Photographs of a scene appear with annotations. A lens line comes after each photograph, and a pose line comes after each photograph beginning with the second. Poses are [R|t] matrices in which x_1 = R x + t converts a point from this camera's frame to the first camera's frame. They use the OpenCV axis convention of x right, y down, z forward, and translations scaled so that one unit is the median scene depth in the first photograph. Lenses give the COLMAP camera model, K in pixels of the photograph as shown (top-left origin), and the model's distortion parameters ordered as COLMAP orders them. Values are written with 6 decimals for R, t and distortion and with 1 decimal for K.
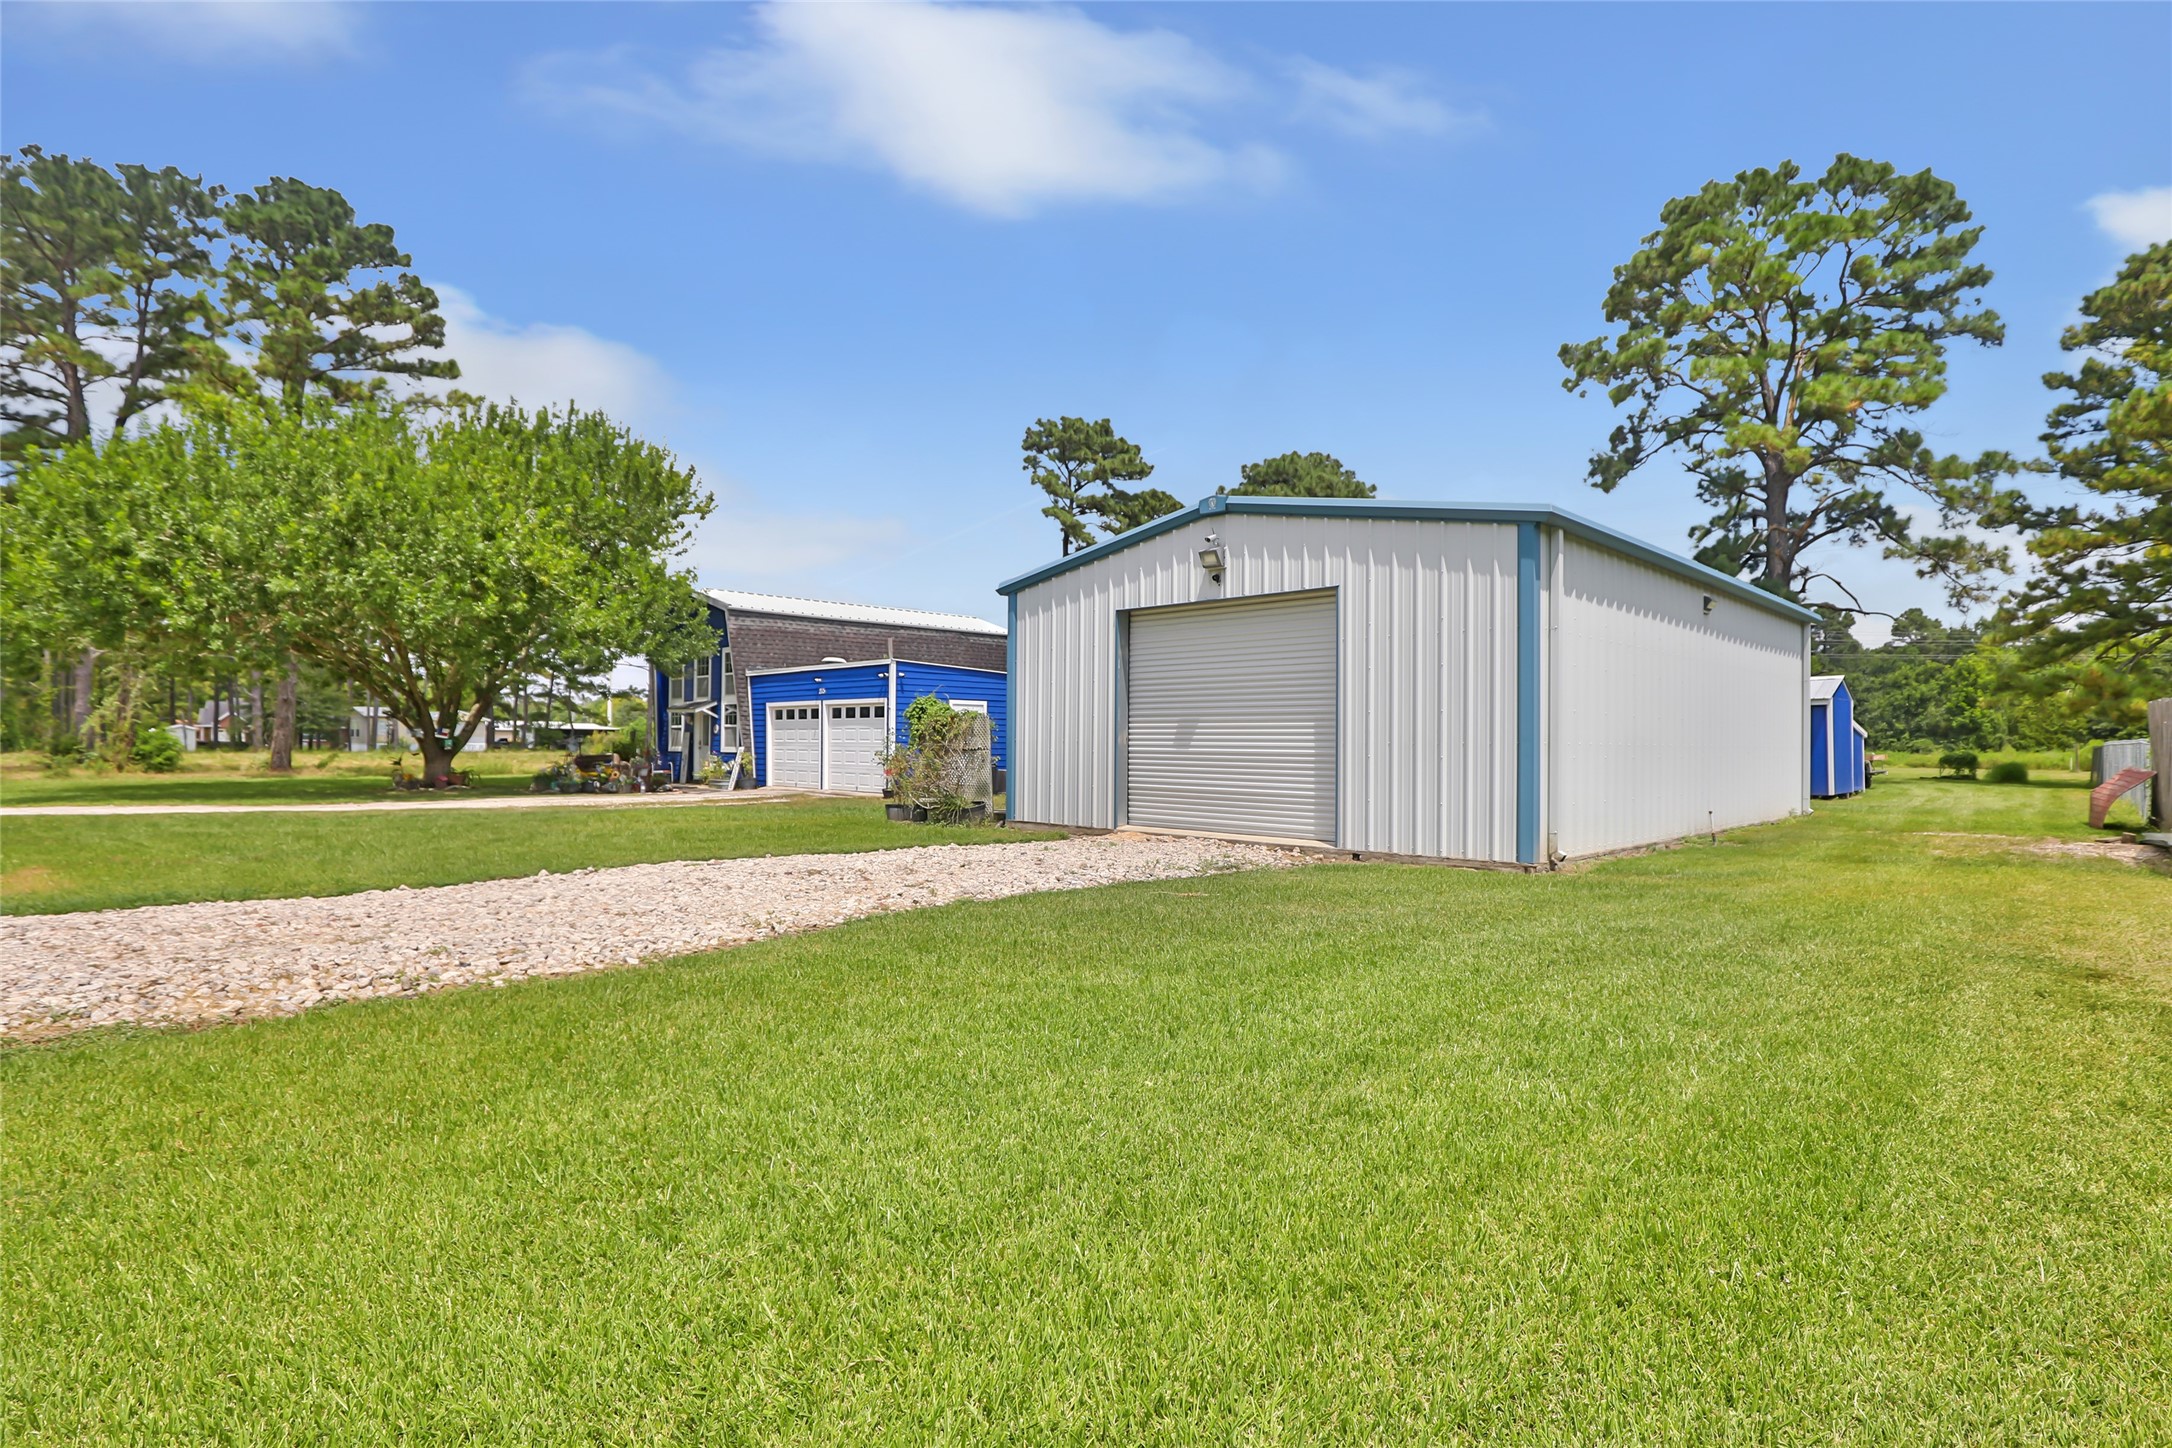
lens RADIAL K [[1027.7, 0, 1051.8], [0, 1027.7, 730.3], [0, 0, 1]] dist [0.004145, -0.000148]
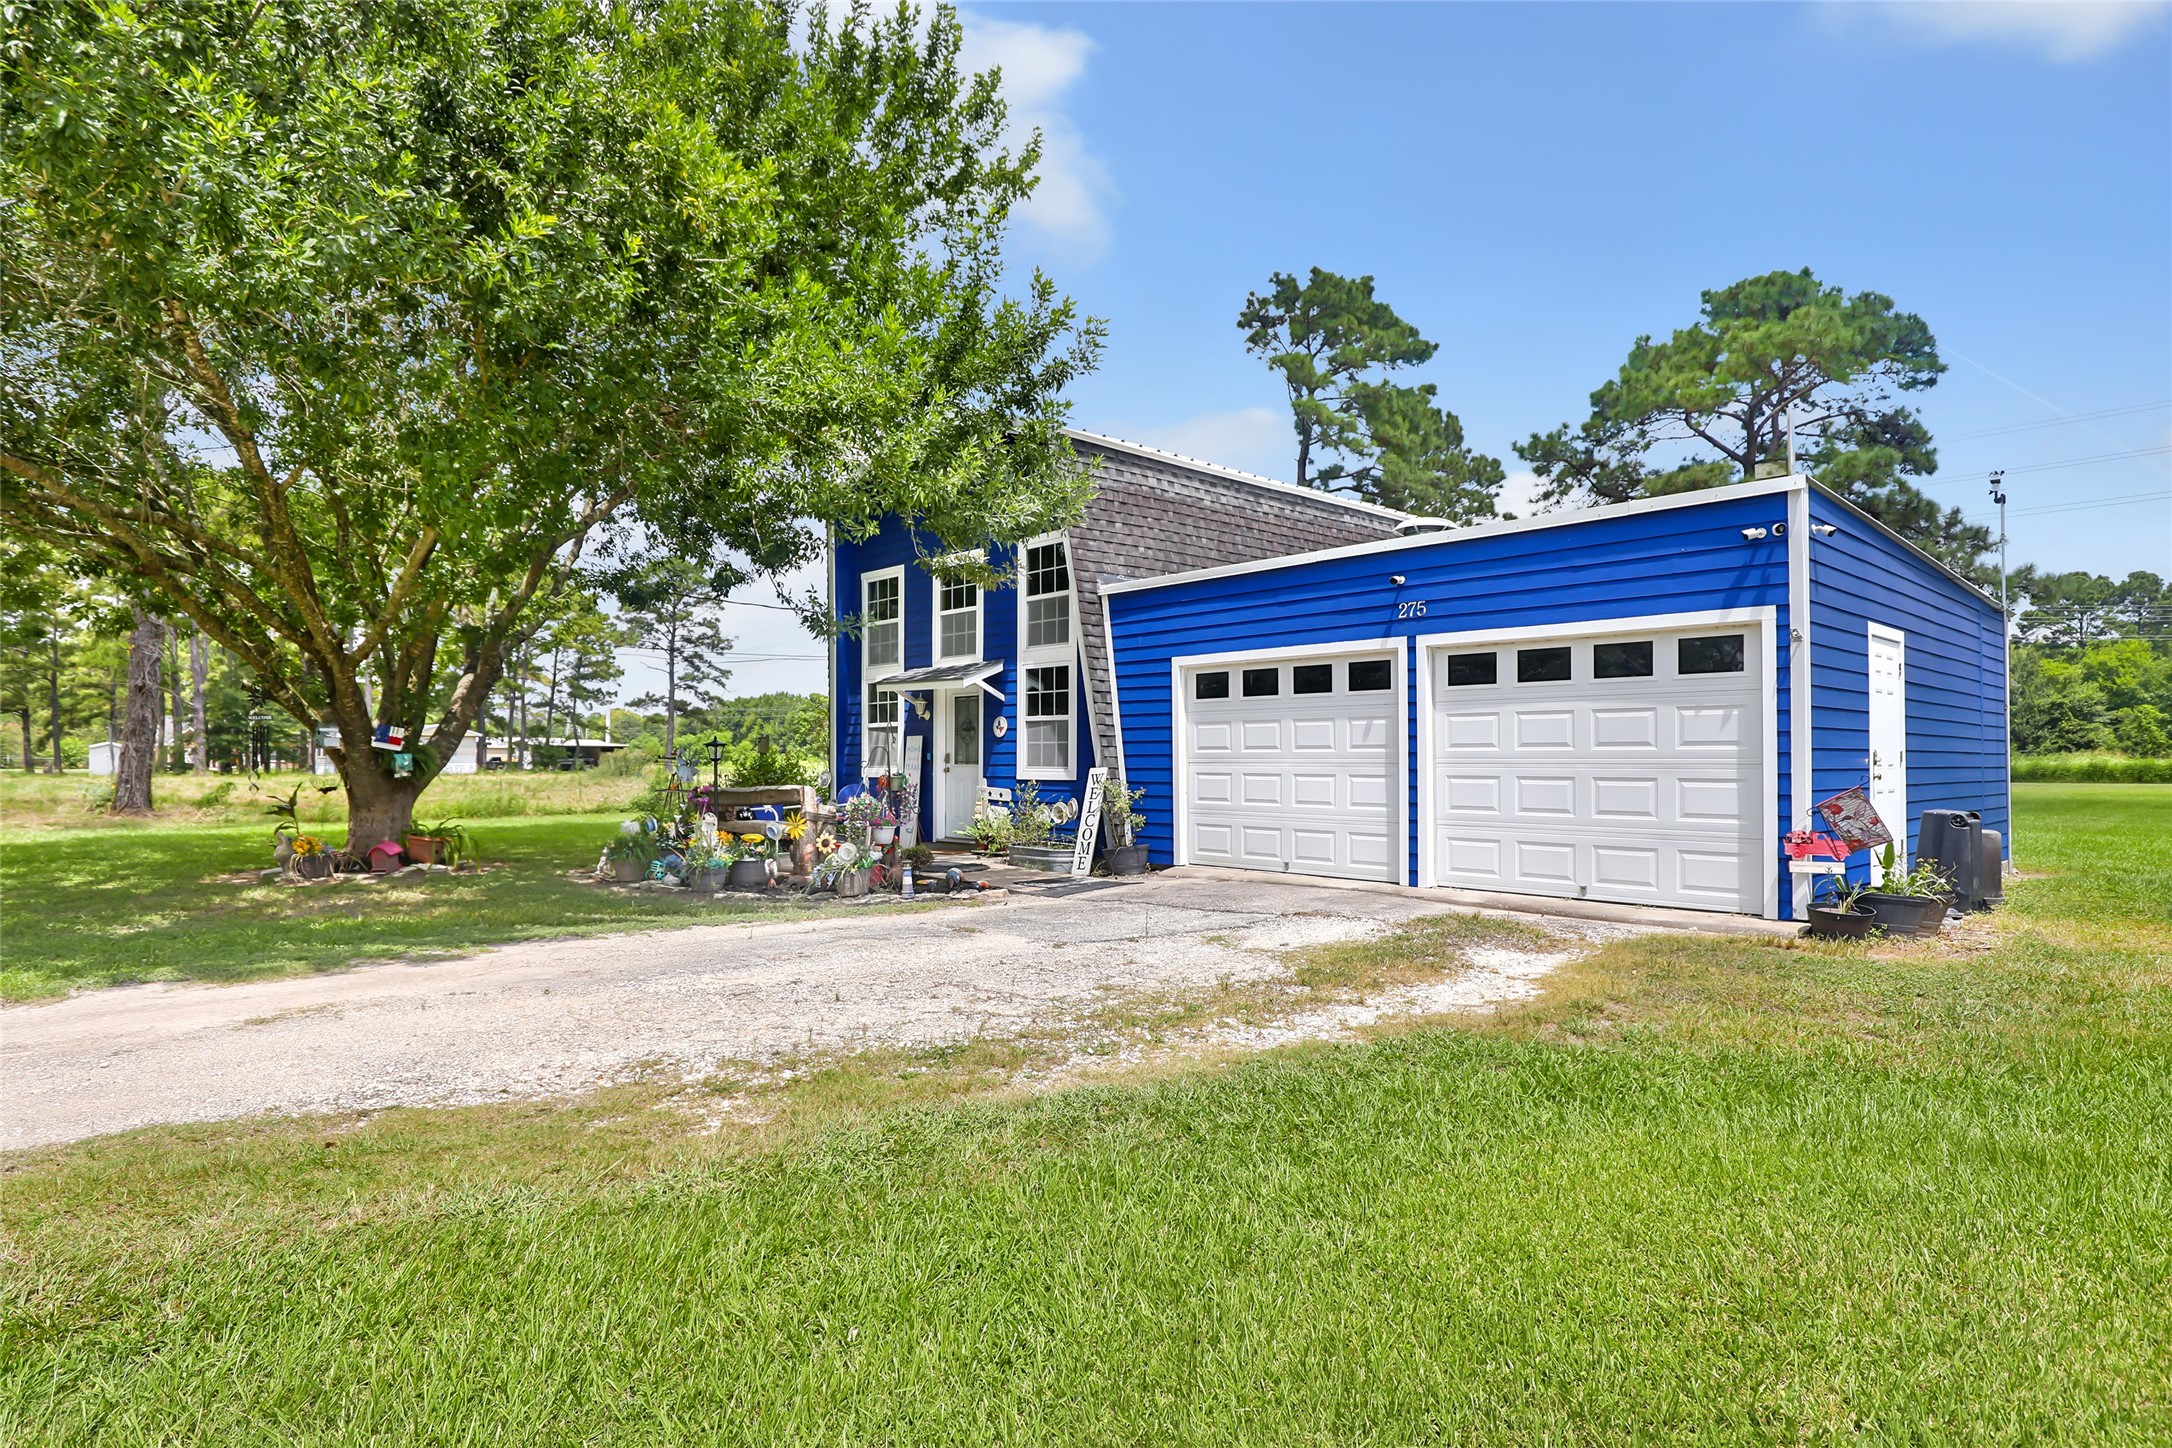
lens RADIAL K [[1164.3, 0, 1052.0], [0, 1164.3, 749.2], [0, 0, 1]] dist [-0.032973, 0.000864]
pose [[0.999194, -0.006088, -0.039678, -0.293286], [0.006203, 0.999977, 0.002782, 0.007377], [0.039660, -0.003026, 0.999209, 0.522427]]
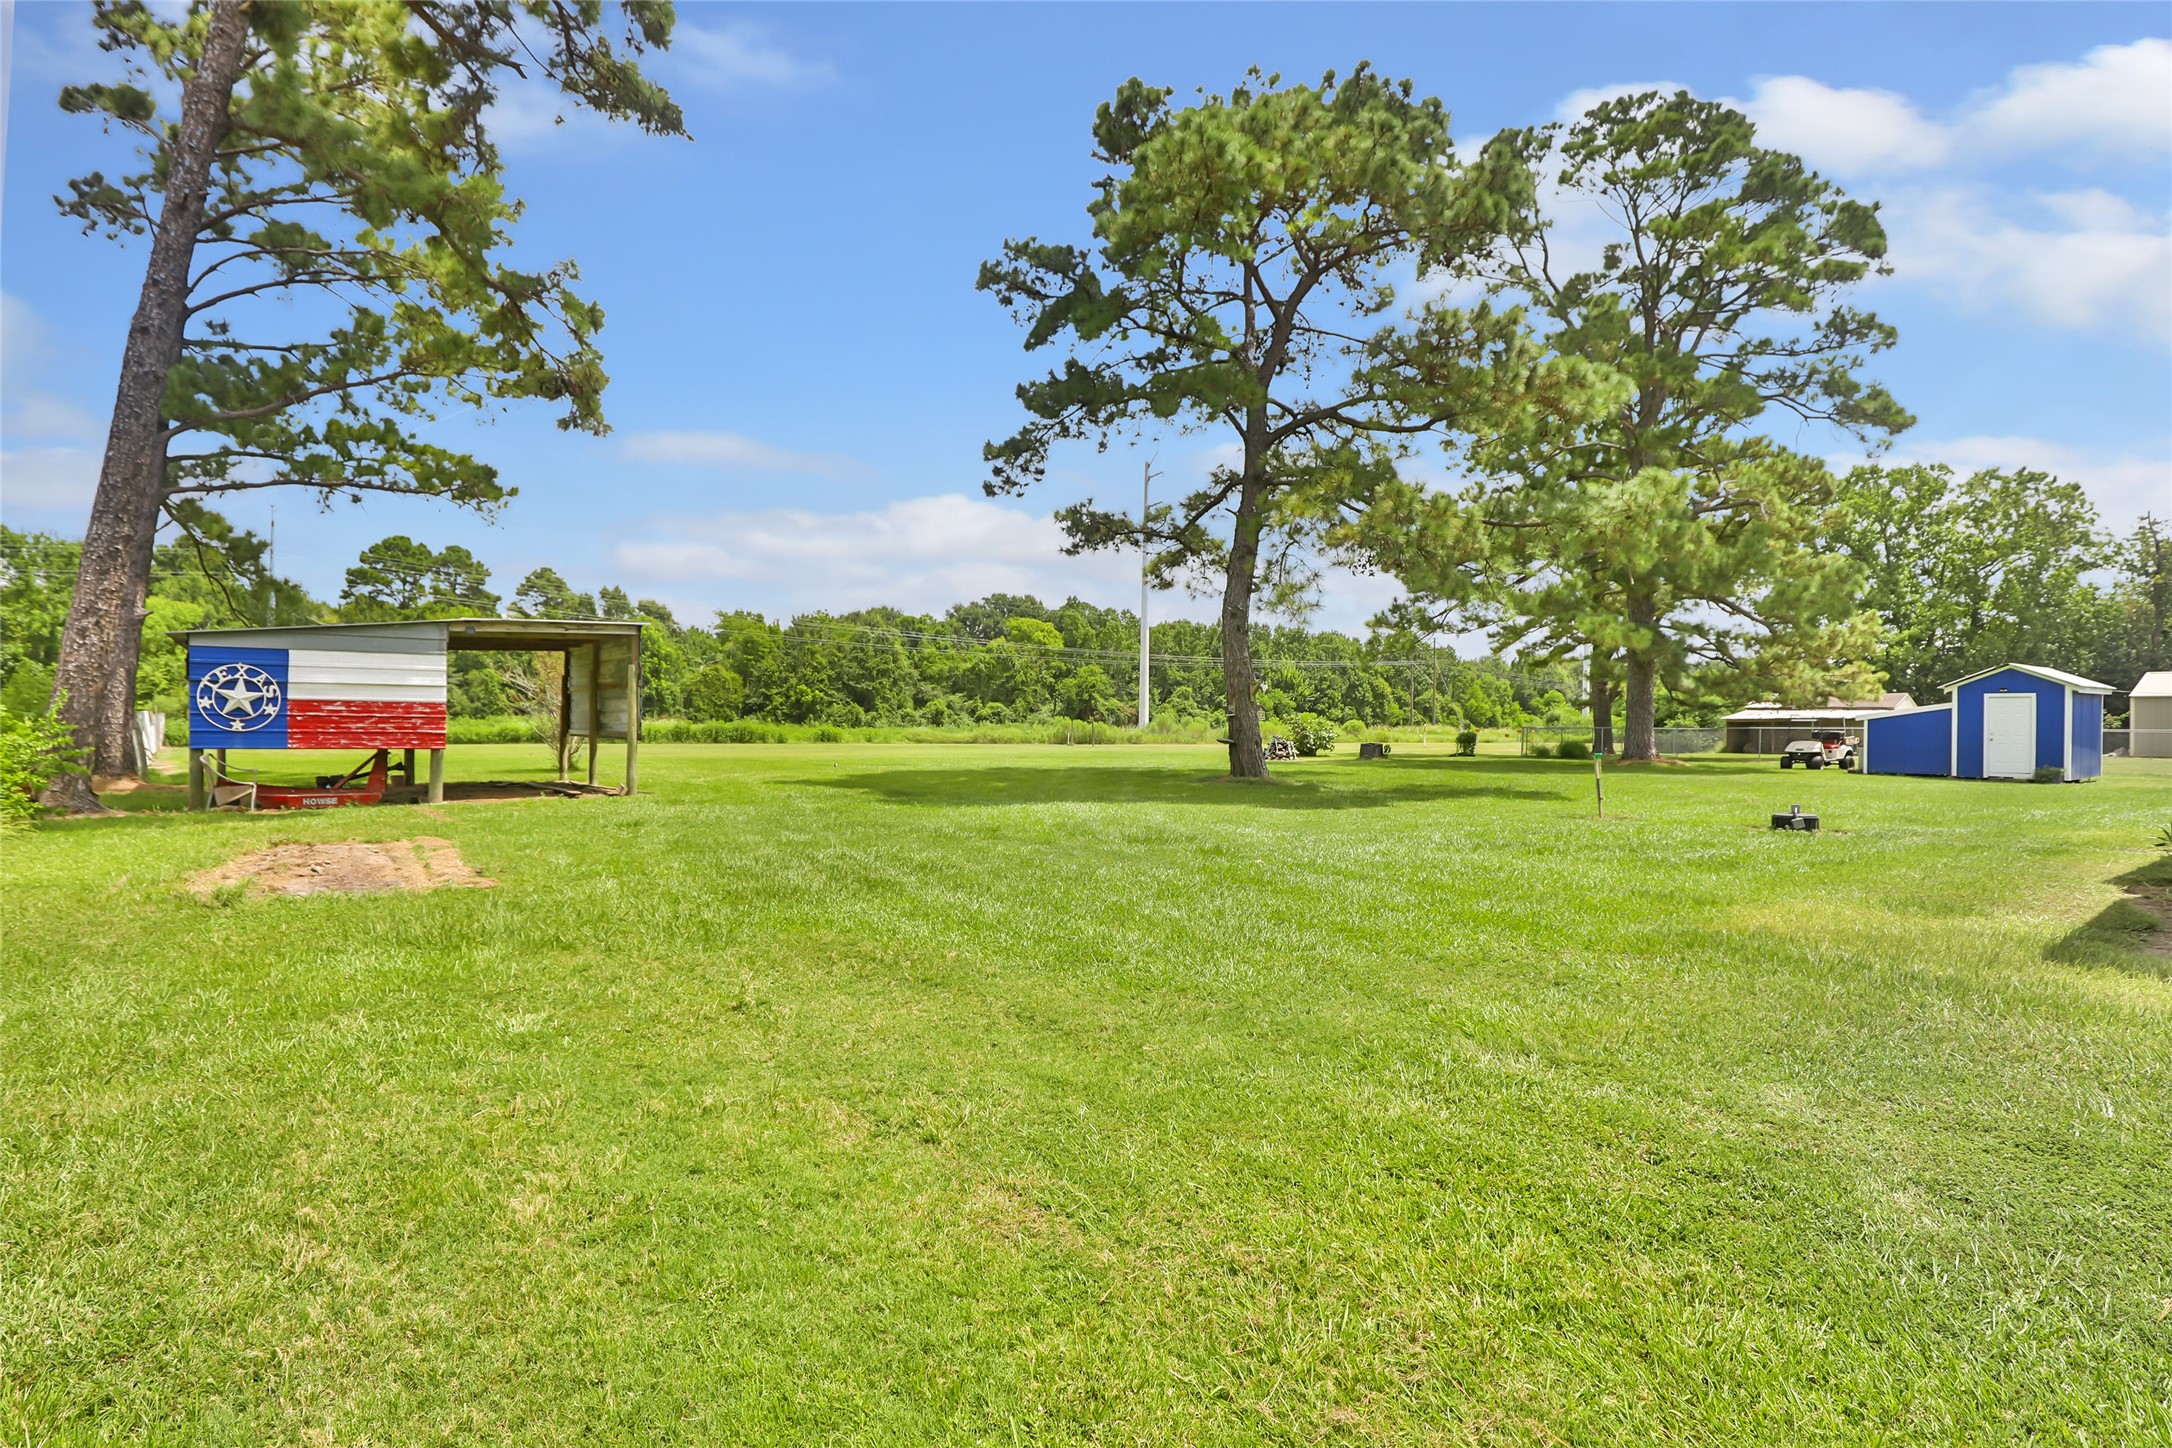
lens RADIAL K [[1083.6, 0, 1093.8], [0, 1083.6, 724.5], [0, 0, 1]] dist [-0.019649, 0.001449]
pose [[0.113872, -0.004668, 0.993484, -0.434804], [-0.020227, 0.999771, 0.007016, 0.021378], [-0.993289, -0.020894, 0.113752, 1.713733]]
